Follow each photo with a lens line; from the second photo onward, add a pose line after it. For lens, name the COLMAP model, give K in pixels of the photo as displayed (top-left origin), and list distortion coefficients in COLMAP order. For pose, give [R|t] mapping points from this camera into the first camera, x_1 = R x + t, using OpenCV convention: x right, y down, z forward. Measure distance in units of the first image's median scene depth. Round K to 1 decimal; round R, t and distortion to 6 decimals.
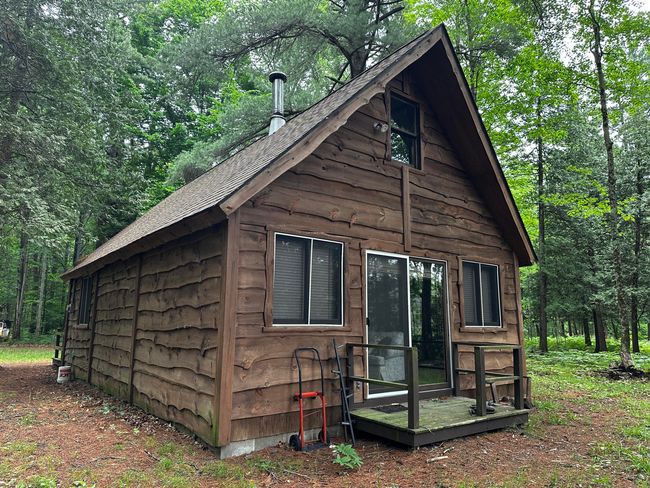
lens RADIAL K [[449.0, 0, 325.0], [0, 449.0, 244.0], [0, 0, 1]] dist [0.000023, -0.000143]
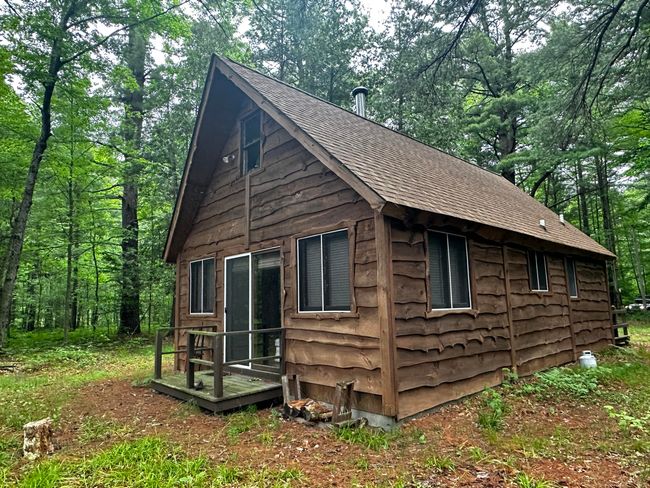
lens RADIAL K [[417.3, 0, 325.0], [0, 417.3, 244.0], [0, 0, 1]] dist [-0.001215, -0.000131]
pose [[0.102303, -0.169253, -0.980249, 1.130664], [0.197416, 0.969273, -0.146755, 0.179866], [0.974967, -0.178504, 0.132572, 0.941578]]
